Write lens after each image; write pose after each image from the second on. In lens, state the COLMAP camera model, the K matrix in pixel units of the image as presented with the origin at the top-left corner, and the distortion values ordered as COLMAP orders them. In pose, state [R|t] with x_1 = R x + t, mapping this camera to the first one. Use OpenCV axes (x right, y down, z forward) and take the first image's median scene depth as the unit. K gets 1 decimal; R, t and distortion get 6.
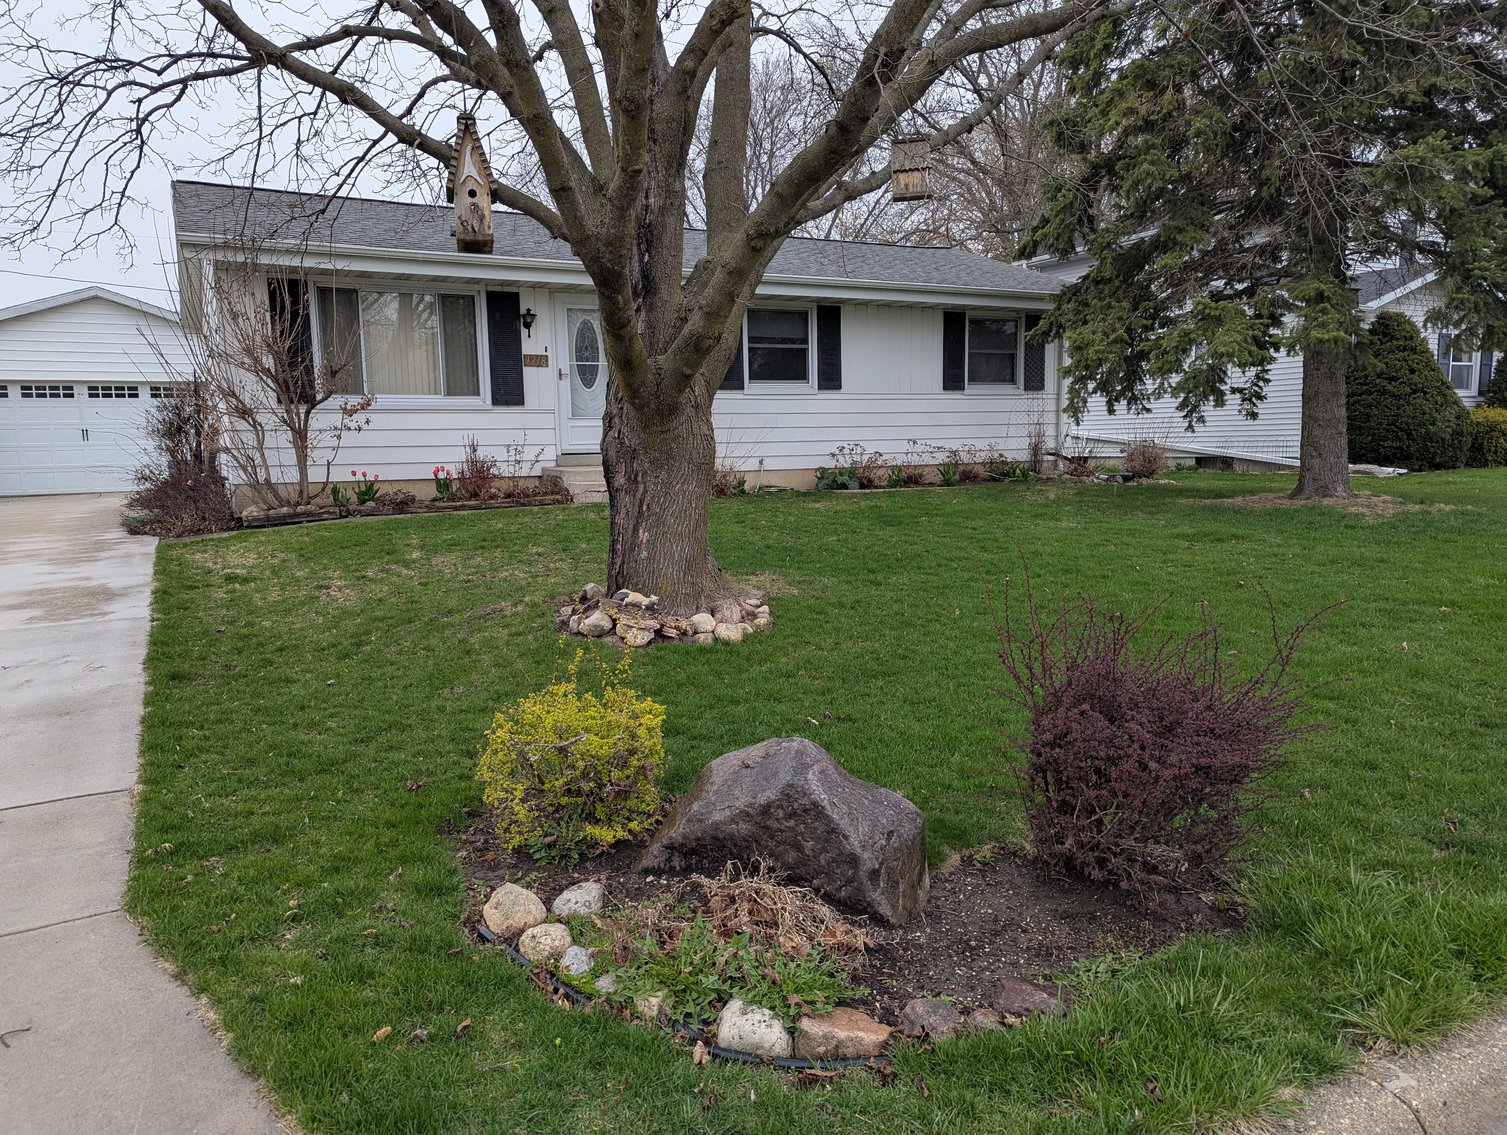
lens RADIAL K [[1061.0, 0, 753.5], [0, 1061.0, 567.5], [0, 0, 1]] dist [0.071042, -0.074414]
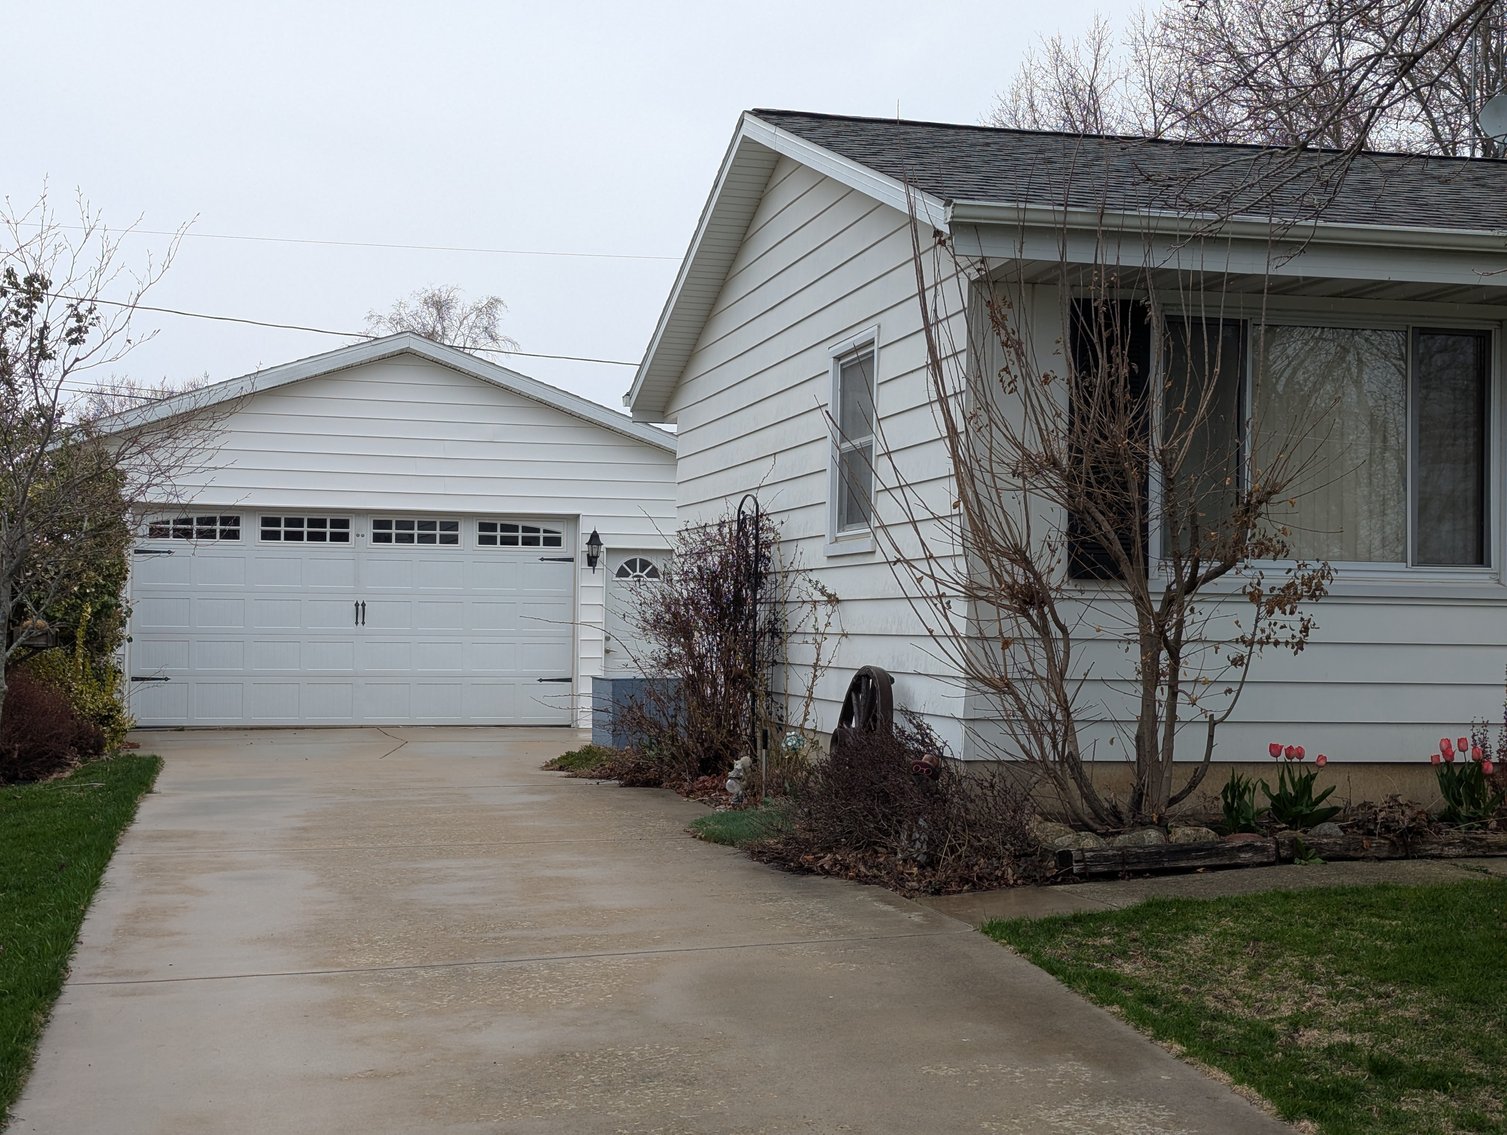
lens RADIAL K [[2111.8, 0, 753.5], [0, 2111.8, 567.5], [0, 0, 1]] dist [-0.015307, -0.033650]
pose [[0.965244, 0.029243, -0.259708, -0.314182], [-0.068249, 0.987443, -0.142472, -0.024846], [0.252281, 0.155245, 0.955120, 0.147848]]
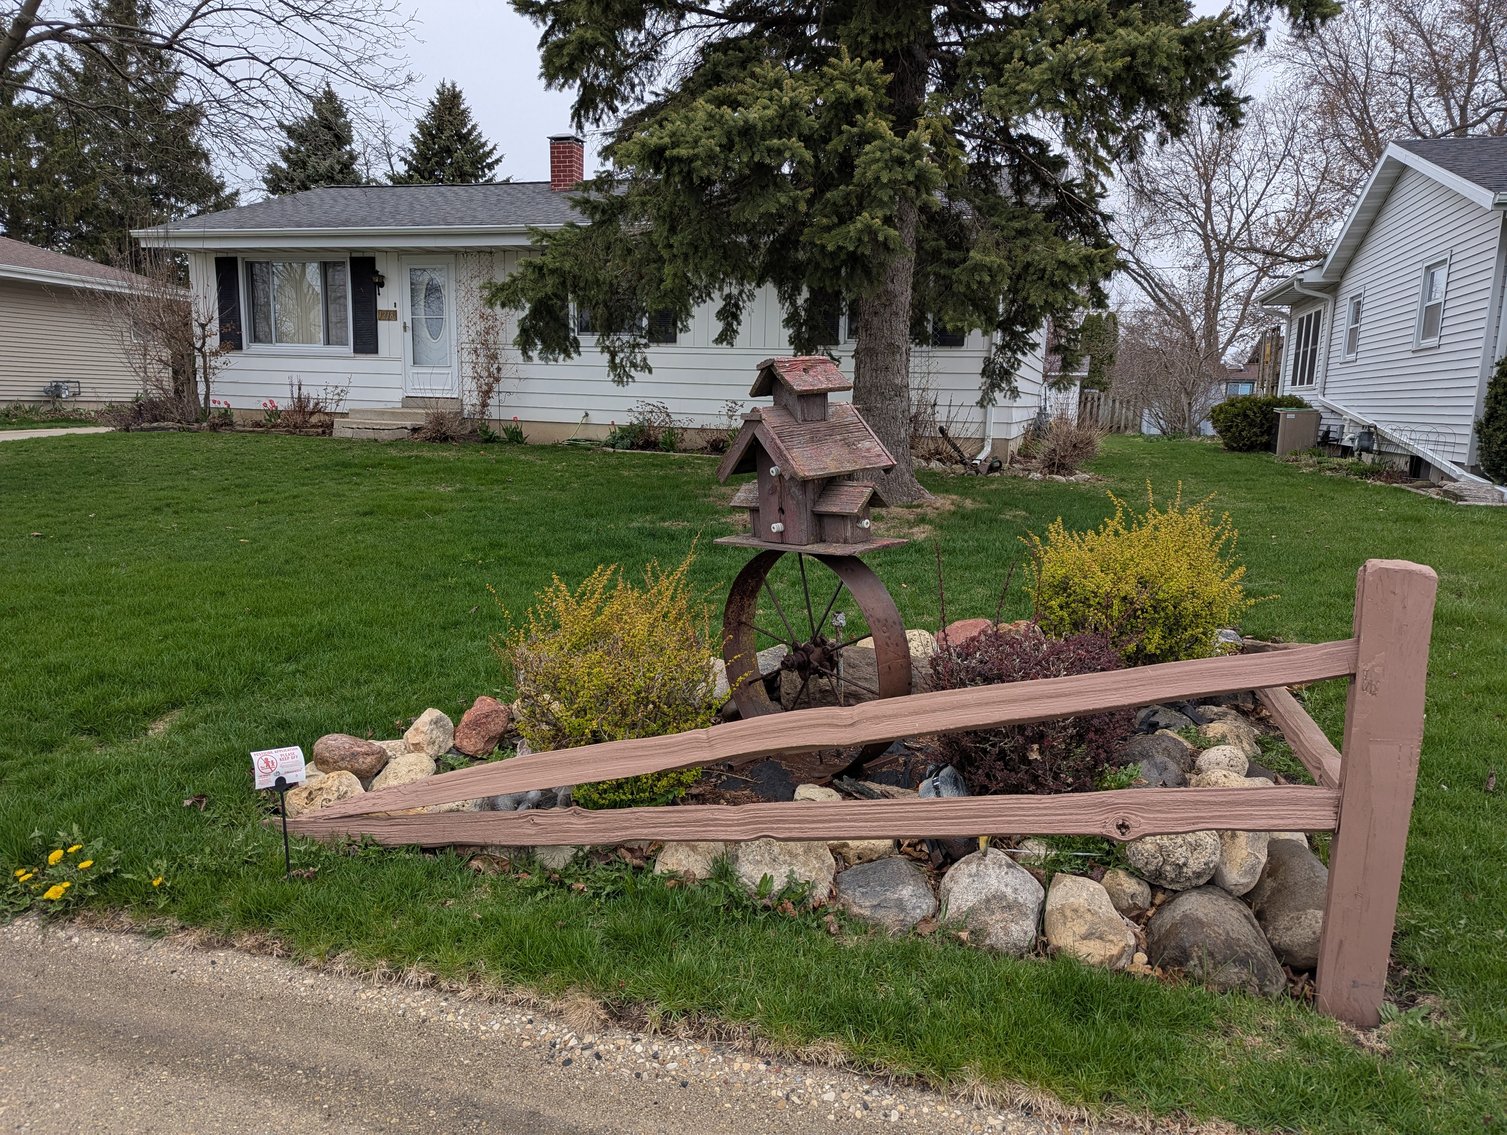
lens RADIAL K [[1061.0, 0, 753.5], [0, 1061.0, 567.5], [0, 0, 1]] dist [0.071042, -0.074414]
pose [[0.705239, 0.148107, -0.693327, 0.933919], [-0.123291, 0.988656, 0.085785, -0.071354], [0.698167, 0.024982, 0.715499, 0.449190]]
